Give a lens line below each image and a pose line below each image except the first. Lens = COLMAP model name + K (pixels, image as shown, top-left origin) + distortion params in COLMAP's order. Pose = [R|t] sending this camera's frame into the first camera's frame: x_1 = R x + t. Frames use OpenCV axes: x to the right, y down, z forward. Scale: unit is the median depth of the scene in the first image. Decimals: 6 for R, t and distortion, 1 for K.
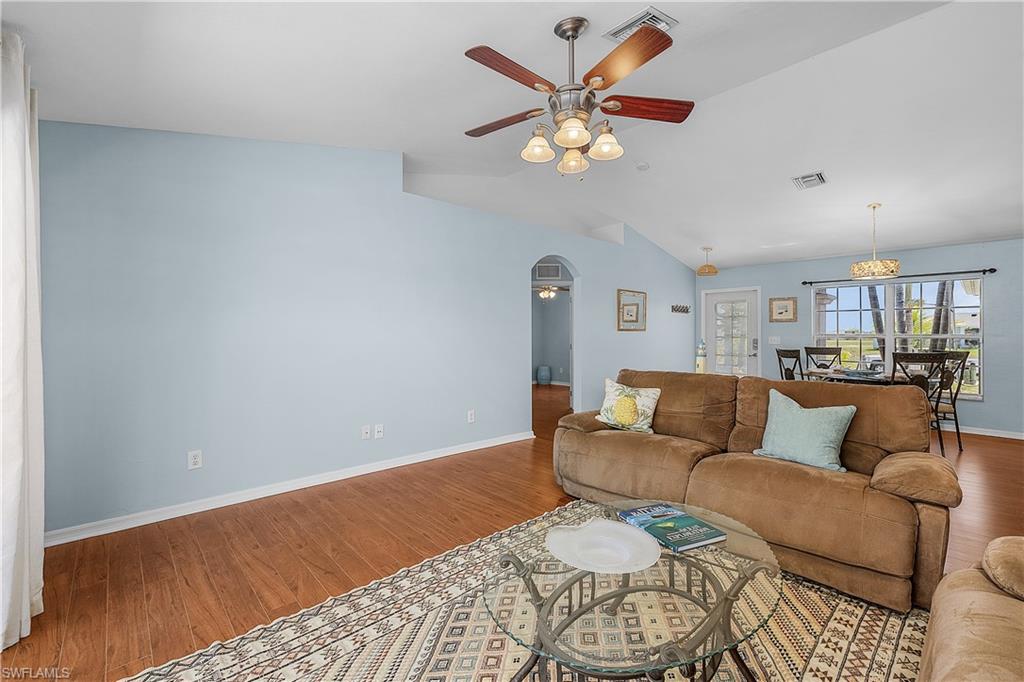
lens RADIAL K [[435.2, 0, 510.7], [0, 435.2, 335.8], [0, 0, 1]] dist [0.000187, 0.000415]
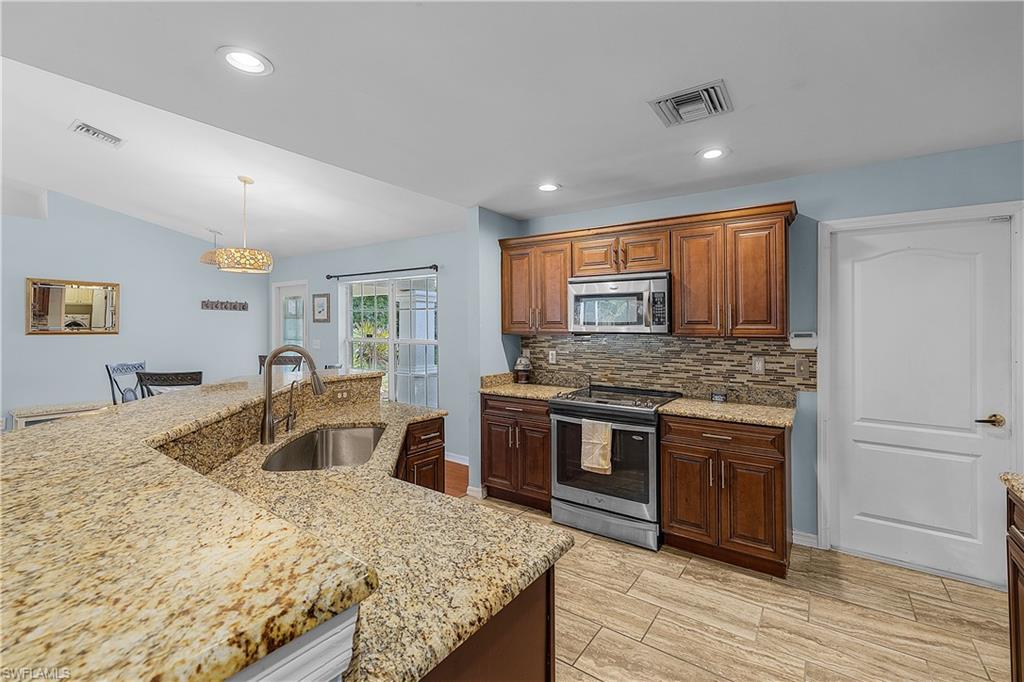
lens RADIAL K [[436.2, 0, 510.4], [0, 436.2, 328.3], [0, 0, 1]] dist [0.001264, 0.000264]
pose [[0.974445, 0.002918, 0.224609, 1.055480], [-0.002927, 0.999996, -0.000292, -0.028519], [-0.224609, -0.000373, 0.974449, 0.127348]]
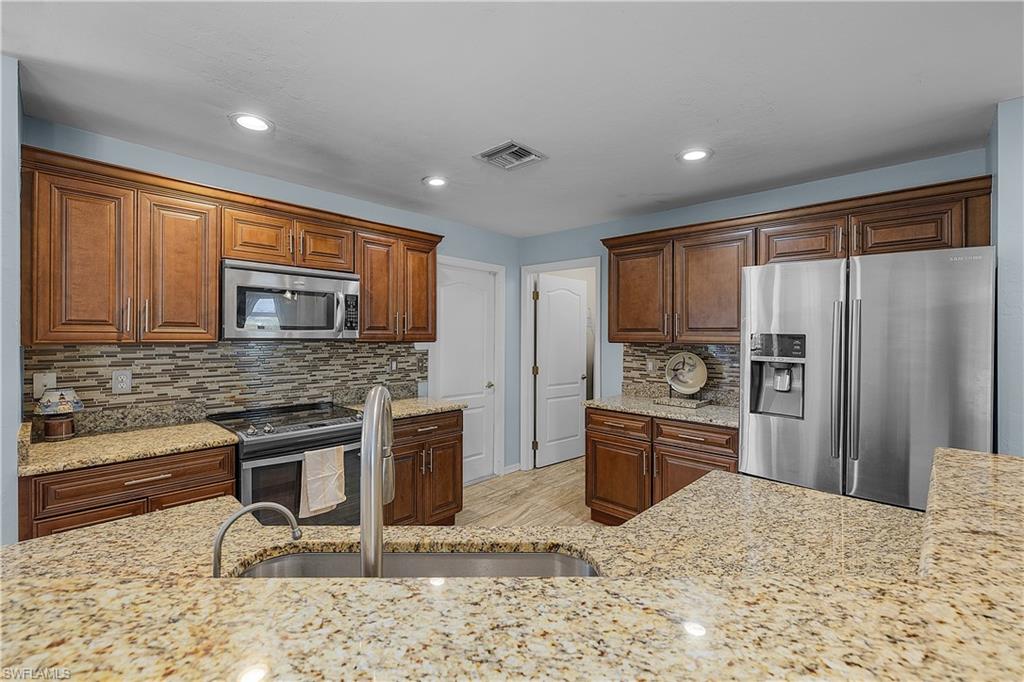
lens RADIAL K [[435.2, 0, 510.7], [0, 435.2, 335.8], [0, 0, 1]] dist [0.000187, 0.000415]
pose [[-0.071637, -0.005205, 0.997417, 0.836816], [-0.005895, 0.999971, 0.004795, -0.030226], [-0.997413, -0.005537, -0.071666, 0.473601]]
